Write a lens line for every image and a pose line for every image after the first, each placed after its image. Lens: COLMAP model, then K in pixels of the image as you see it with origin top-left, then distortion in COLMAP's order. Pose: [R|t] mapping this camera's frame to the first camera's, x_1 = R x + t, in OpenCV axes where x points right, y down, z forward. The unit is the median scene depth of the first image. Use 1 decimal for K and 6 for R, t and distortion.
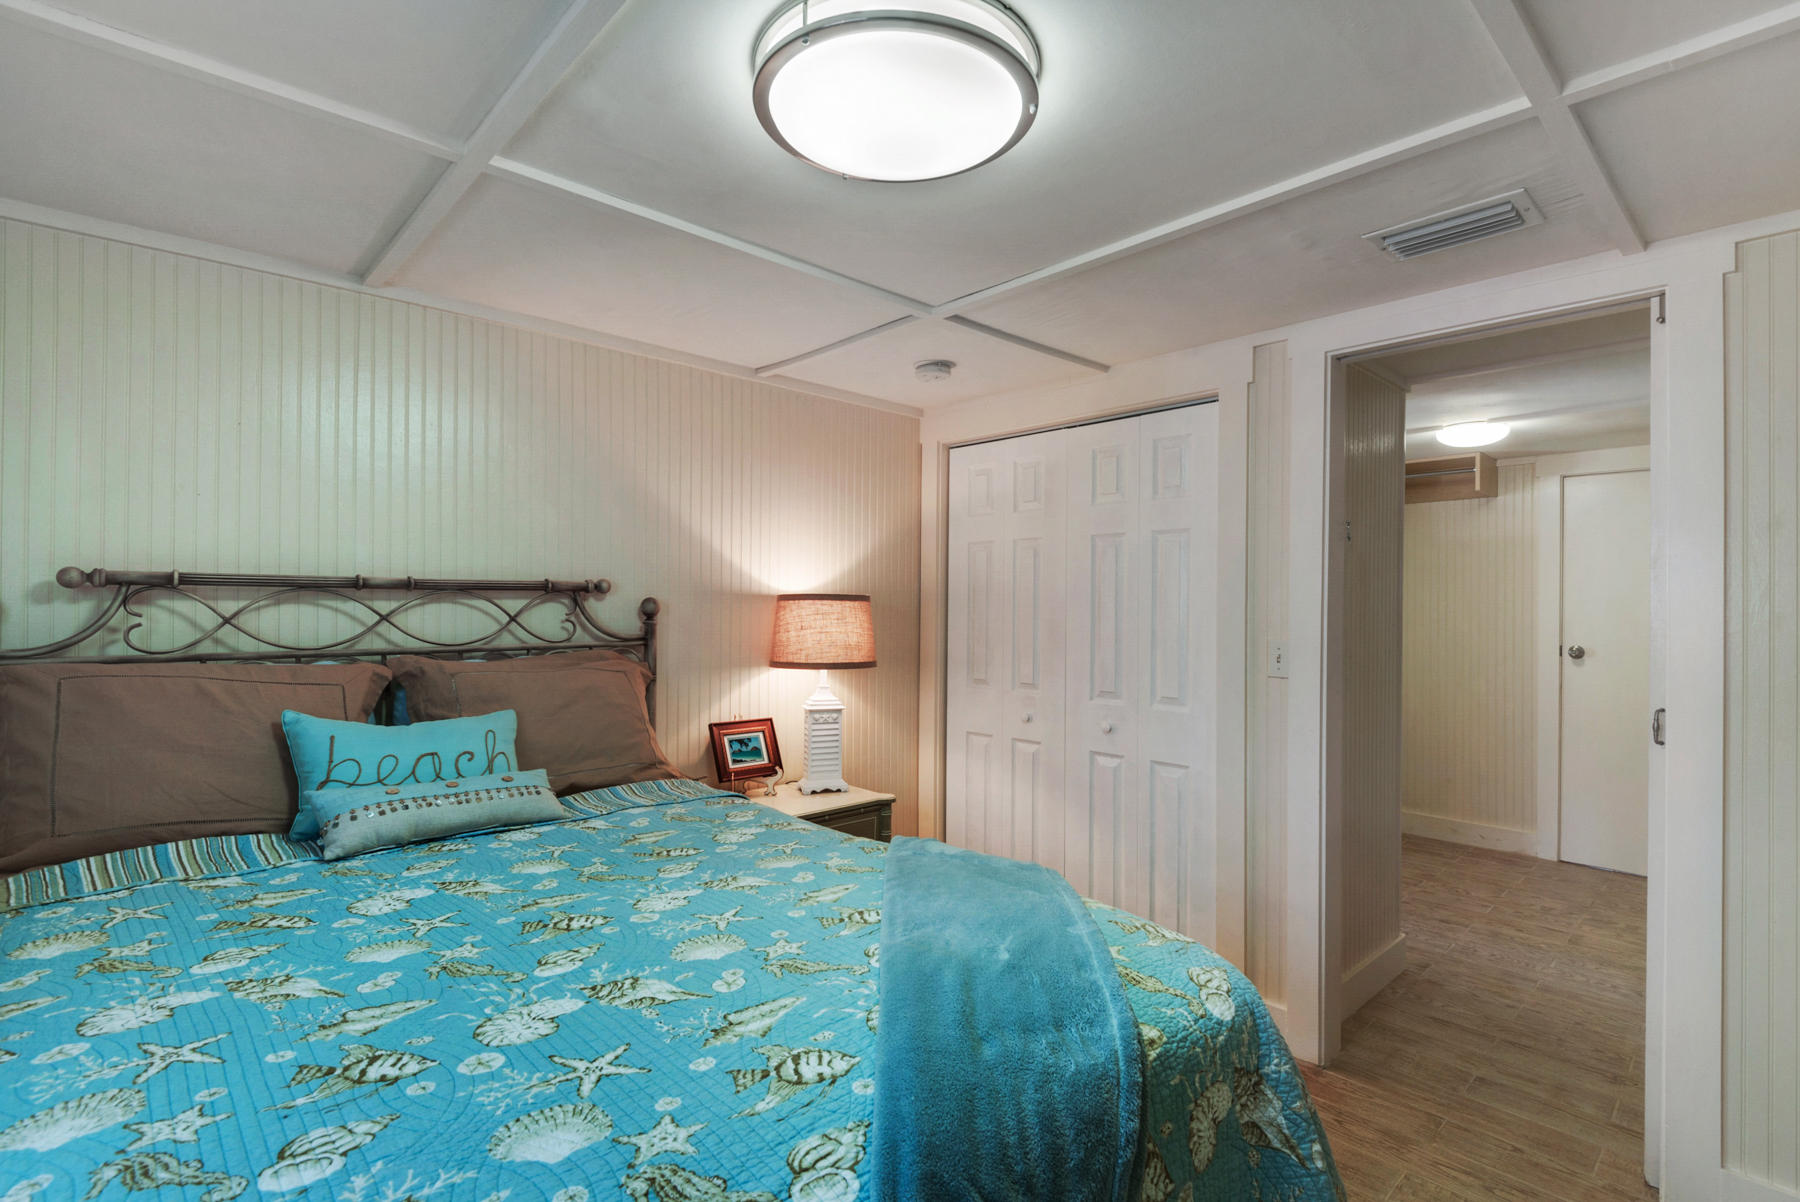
lens RADIAL K [[853.6, 0, 900.0], [0, 853.6, 601.0], [0, 0, 1]] dist [0.042702, -0.024225]
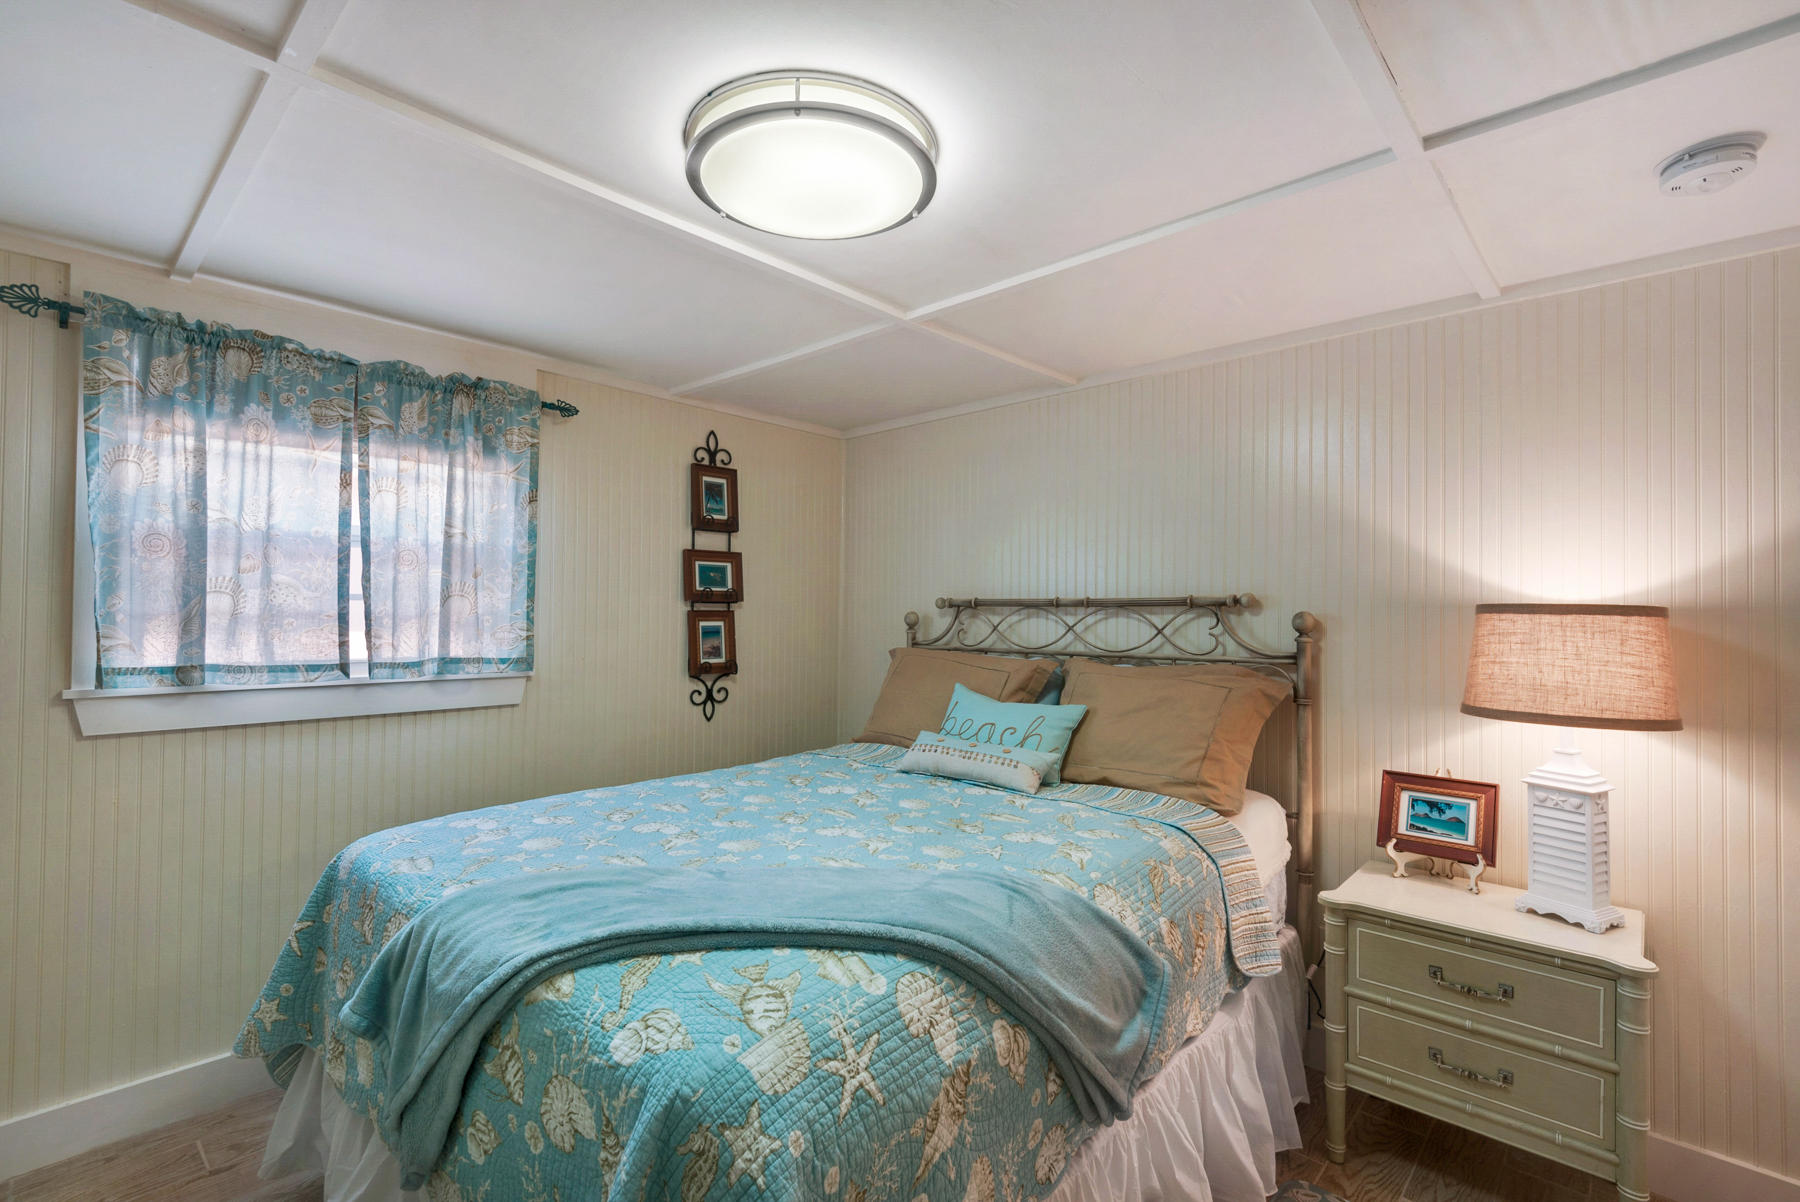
lens RADIAL K [[826.4, 0, 899.2], [0, 826.4, 591.4], [0, 0, 1]] dist [0.025674, -0.009001]
pose [[0.082013, -0.033808, -0.996058, 0.605830], [-0.005859, 0.999391, -0.034403, 0.007377], [0.996614, 0.008657, 0.081765, 0.567668]]
